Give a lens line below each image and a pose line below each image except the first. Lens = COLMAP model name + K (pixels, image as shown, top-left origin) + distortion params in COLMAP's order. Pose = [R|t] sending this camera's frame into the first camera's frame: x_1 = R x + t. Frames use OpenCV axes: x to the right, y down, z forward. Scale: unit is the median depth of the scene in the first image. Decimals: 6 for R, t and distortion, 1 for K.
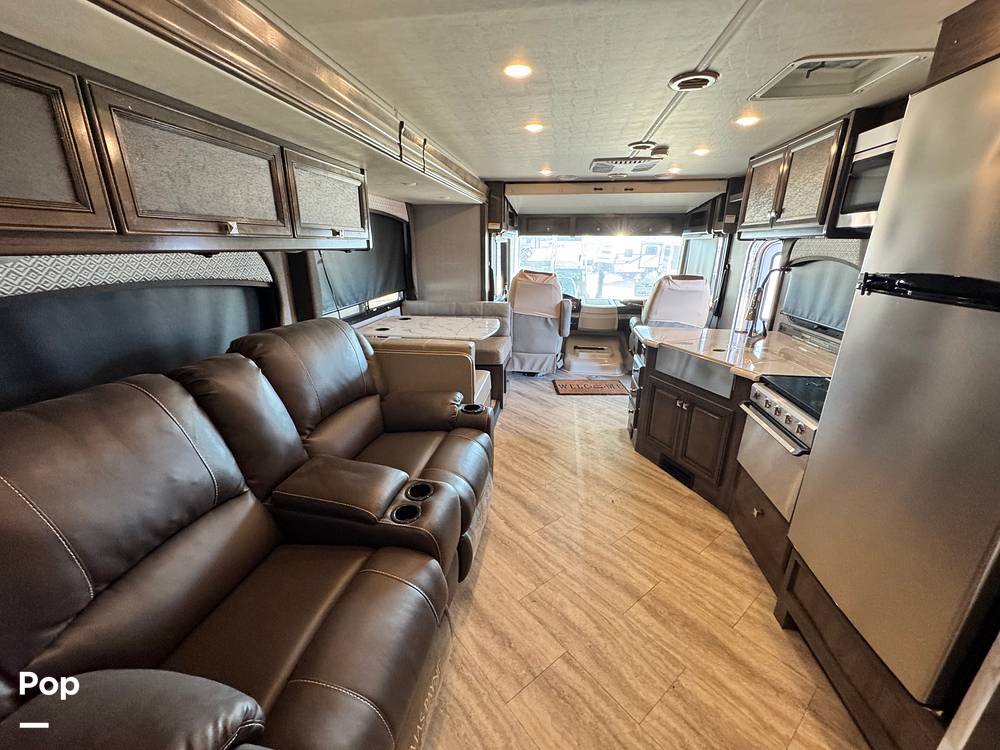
lens RADIAL K [[399.7, 0, 499.9], [0, 399.7, 373.7], [0, 0, 1]] dist [-0.004215, -0.000304]
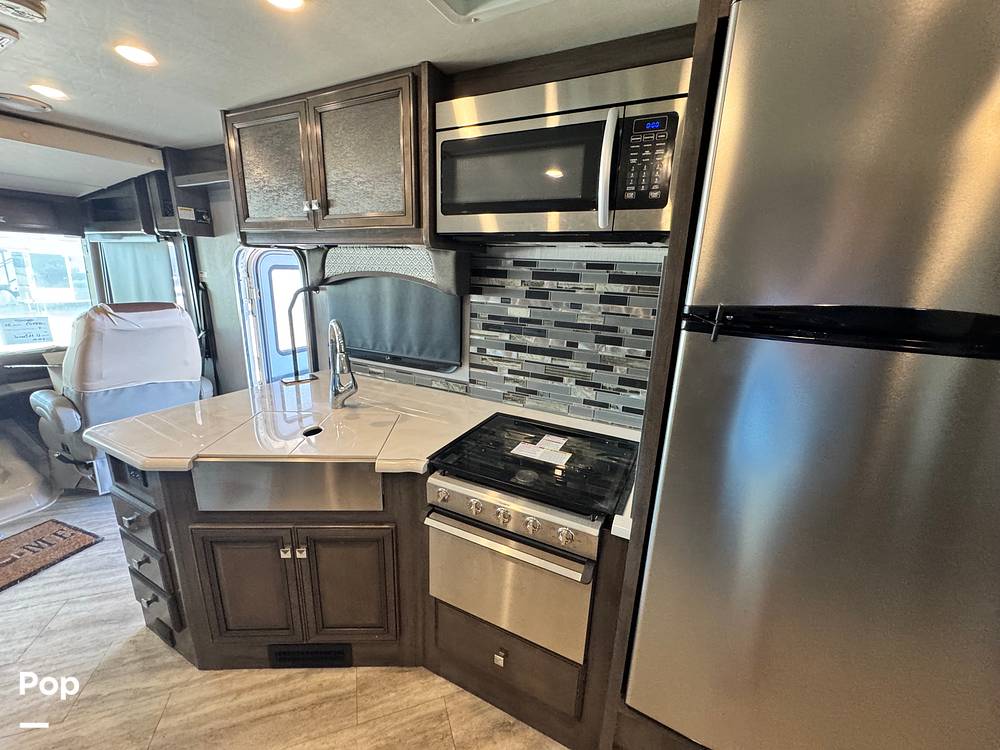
lens RADIAL K [[399.7, 0, 496.5], [0, 399.7, 373.7], [0, 0, 1]] dist [-0.004215, -0.000304]
pose [[0.314463, -0.239374, 0.918593, 0.113517], [0.264952, 0.951360, 0.157212, -0.156168], [-0.911545, 0.193946, 0.362590, 0.512916]]
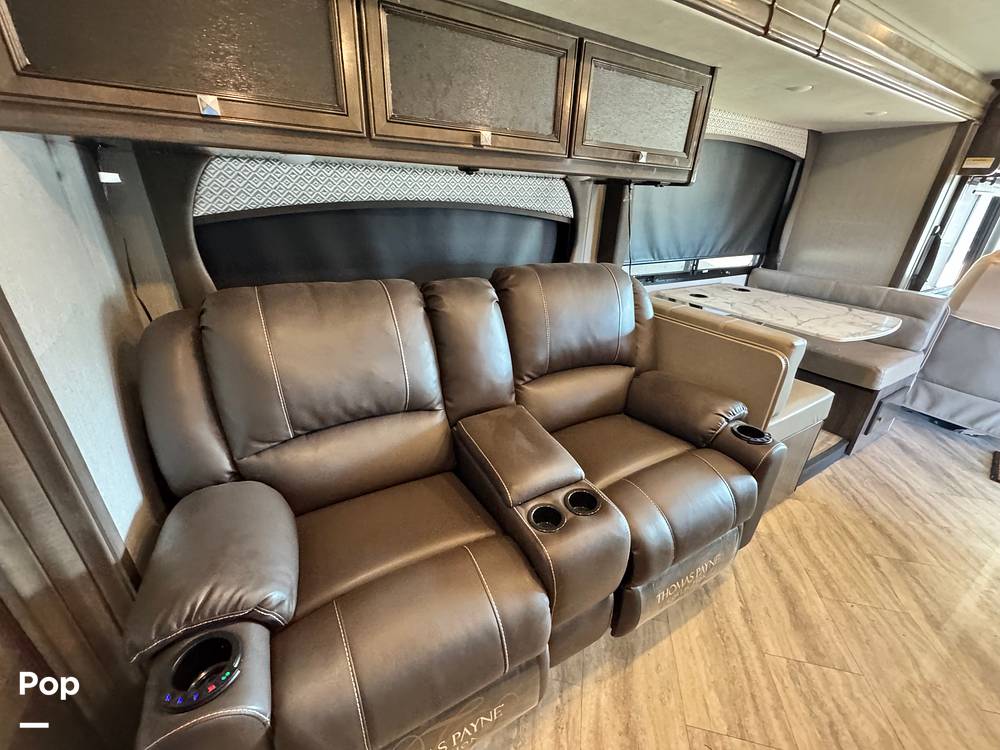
lens RADIAL K [[399.7, 0, 499.0], [0, 399.7, 374.5], [0, 0, 1]] dist [-0.004215, -0.000304]
pose [[0.632461, 0.336295, -0.697781, 0.086370], [-0.268925, 0.940135, 0.209346, -0.028035], [0.726410, 0.055248, 0.685037, 0.211998]]
